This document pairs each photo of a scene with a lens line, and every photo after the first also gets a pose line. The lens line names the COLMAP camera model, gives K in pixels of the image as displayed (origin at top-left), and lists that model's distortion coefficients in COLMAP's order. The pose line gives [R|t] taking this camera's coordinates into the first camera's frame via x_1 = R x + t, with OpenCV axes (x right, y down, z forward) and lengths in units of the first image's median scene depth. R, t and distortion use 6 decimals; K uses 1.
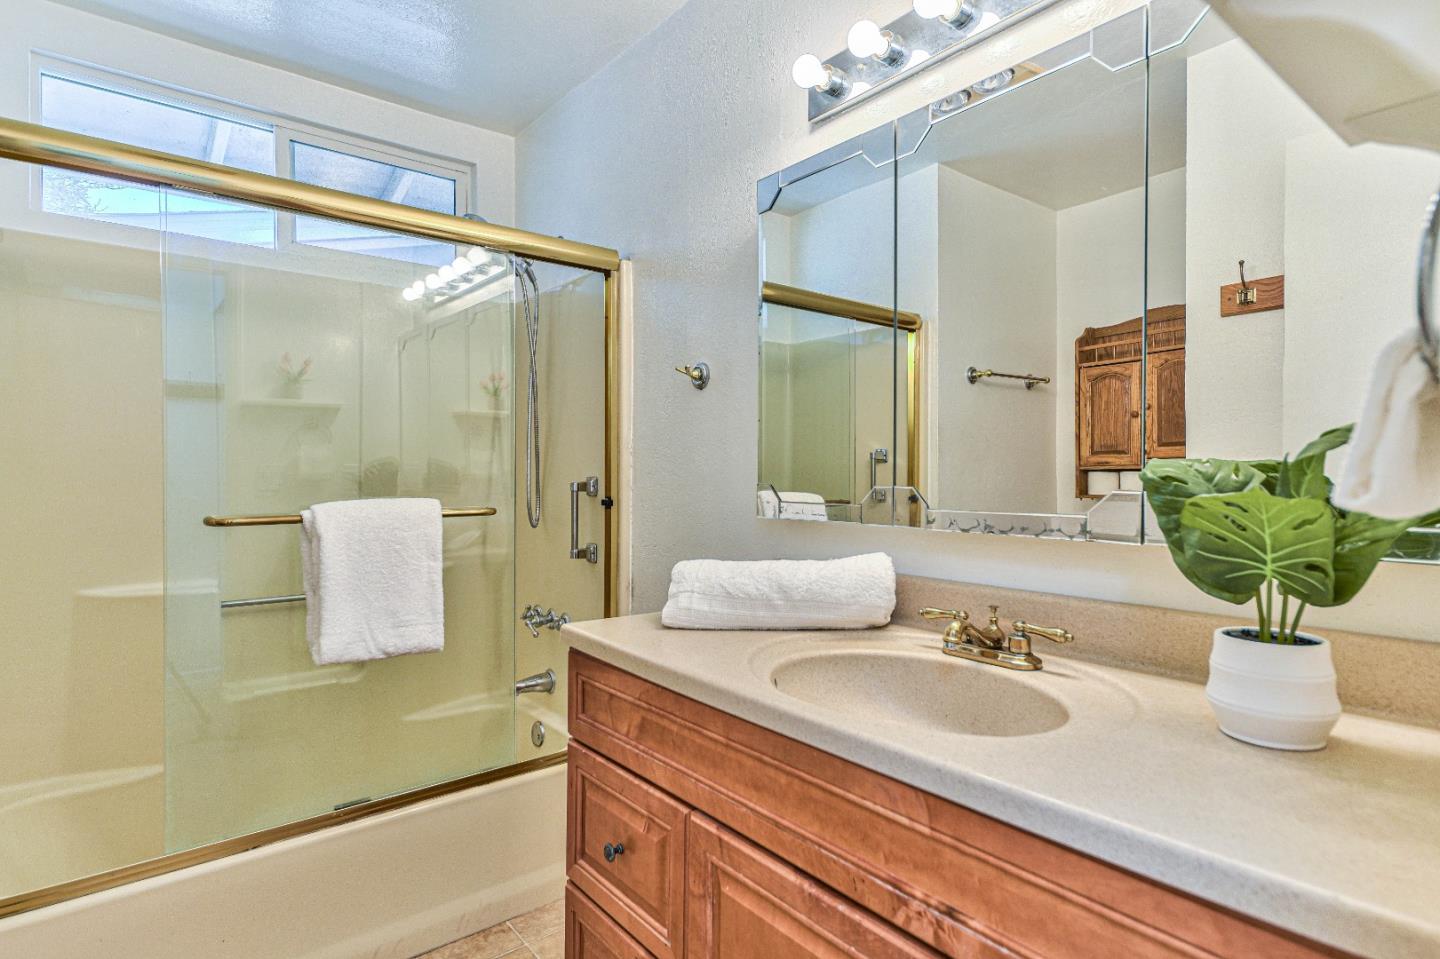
lens RADIAL K [[742.1, 0, 720.0], [0, 742.1, 479.5], [0, 0, 1]] dist [0.003839, 0.000314]
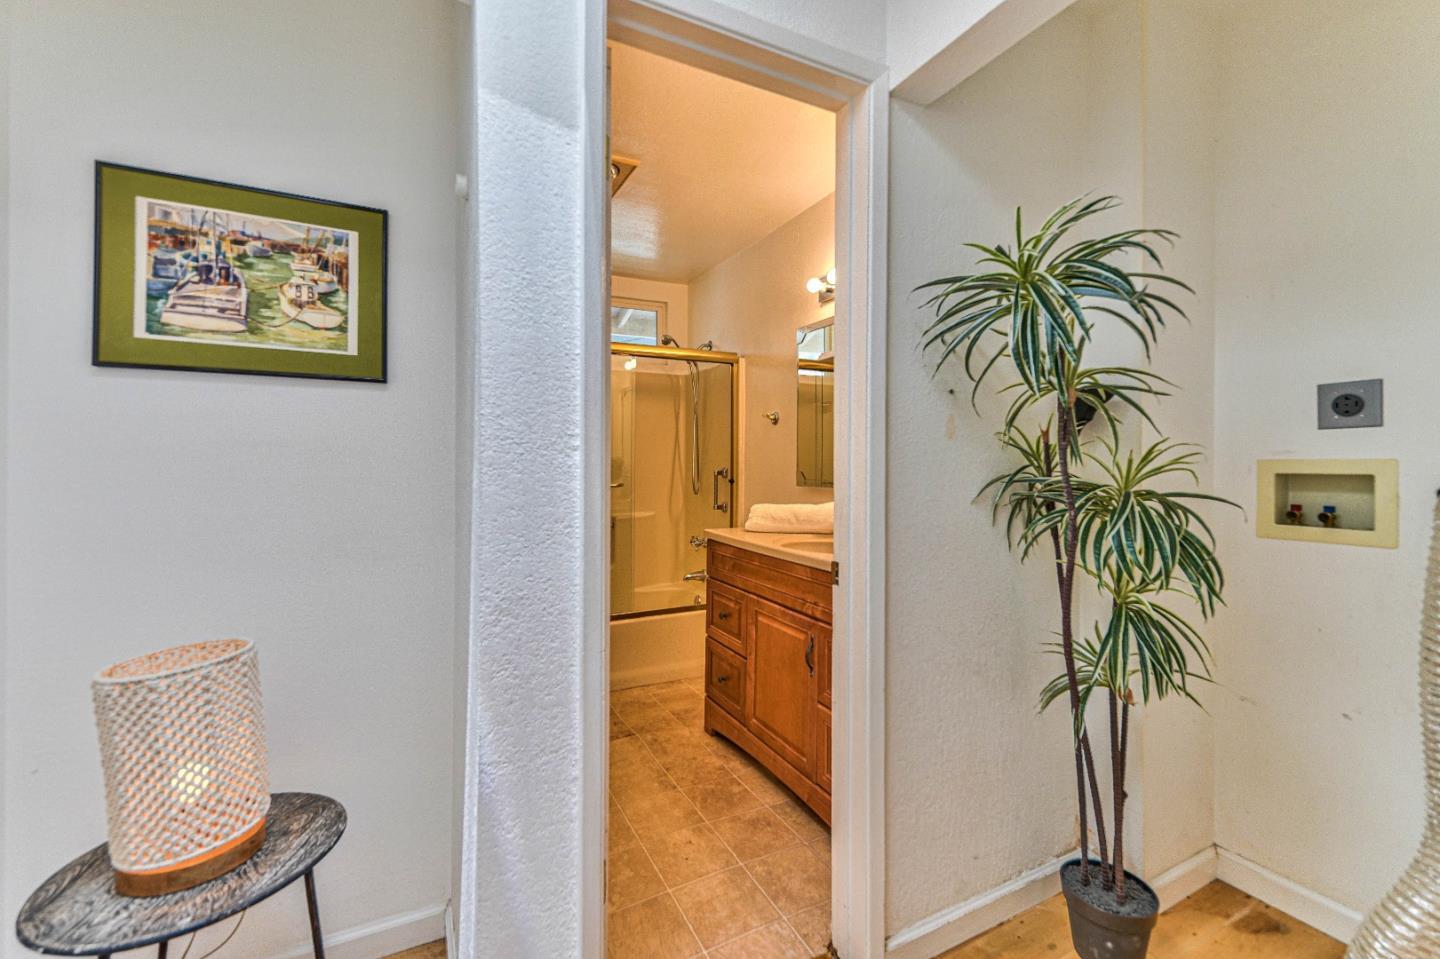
lens RADIAL K [[551.6, 0, 721.3], [0, 551.6, 470.6], [0, 0, 1]] dist [0.000102, -0.000007]
pose [[0.978591, 0.005380, -0.205744, 0.169027], [-0.005239, 0.999986, 0.001232, 0.002583], [0.205748, -0.000128, 0.978605, -0.601631]]
